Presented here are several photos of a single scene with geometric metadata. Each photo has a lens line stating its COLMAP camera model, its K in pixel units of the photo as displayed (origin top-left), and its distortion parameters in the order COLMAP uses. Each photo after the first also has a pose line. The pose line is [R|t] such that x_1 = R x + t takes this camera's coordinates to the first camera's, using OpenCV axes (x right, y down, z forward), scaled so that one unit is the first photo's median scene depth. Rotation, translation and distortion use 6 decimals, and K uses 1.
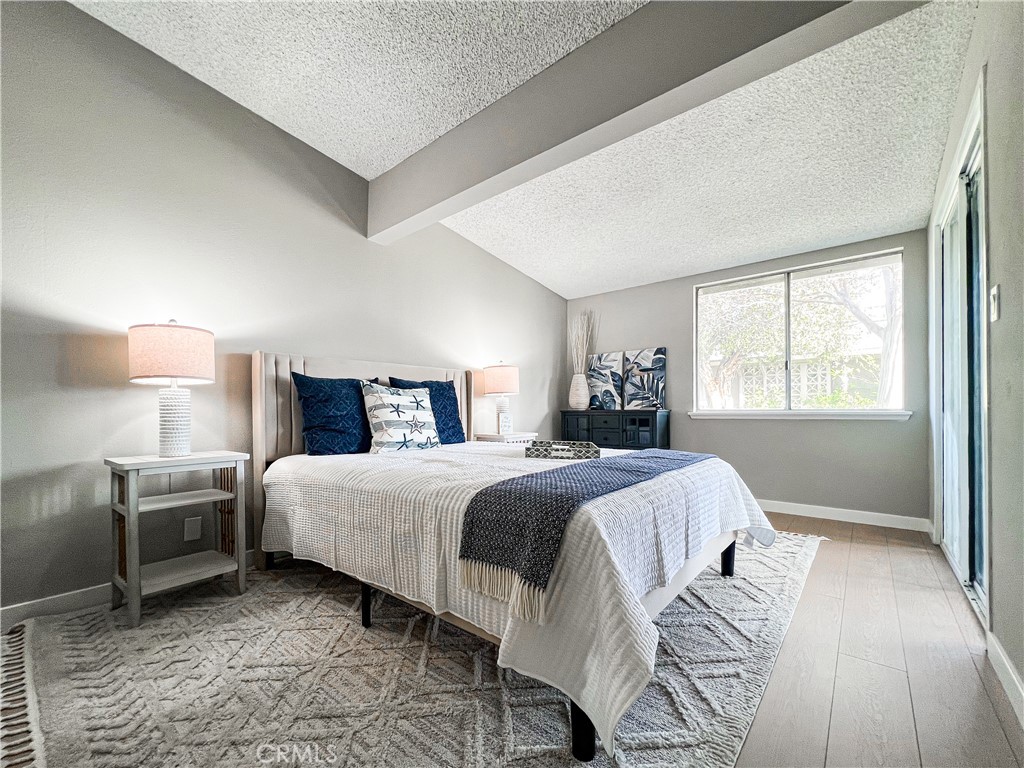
lens RADIAL K [[421.2, 0, 514.7], [0, 421.2, 409.2], [0, 0, 1]] dist [-0.001267, -0.000162]
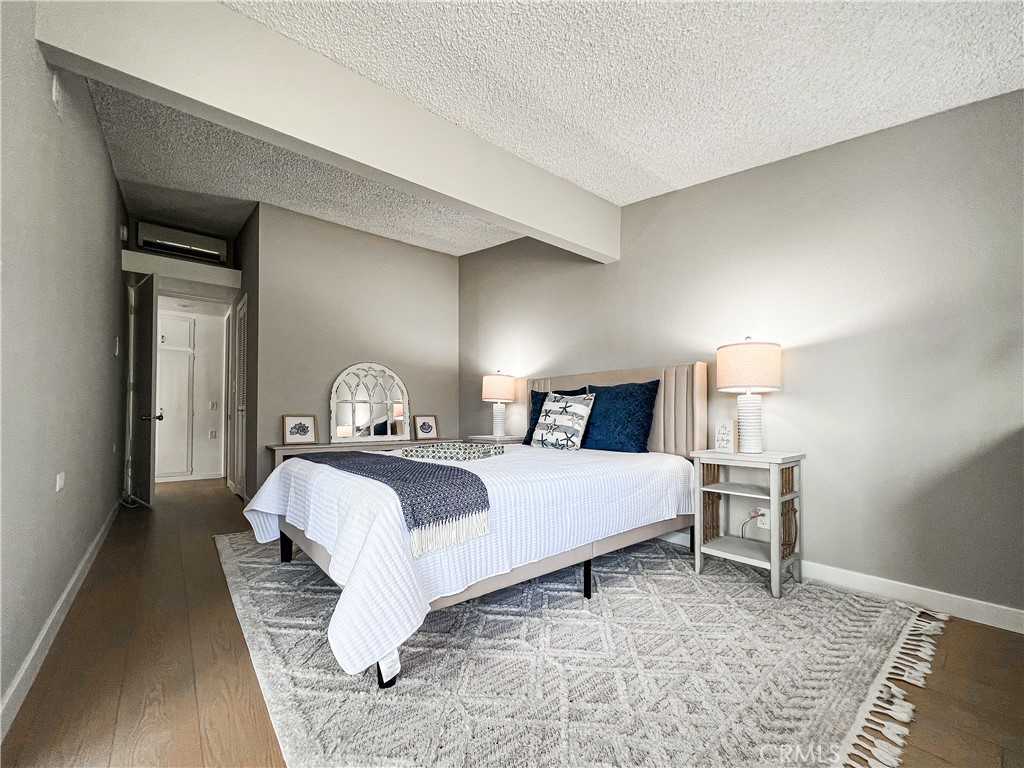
lens RADIAL K [[421.2, 0, 514.7], [0, 421.2, 409.2], [0, 0, 1]] dist [-0.001267, -0.000162]
pose [[-0.184597, -0.007985, -0.982782, 0.944203], [-0.000875, 0.999968, -0.007960, -0.003997], [0.982814, -0.000609, -0.184598, 1.125490]]
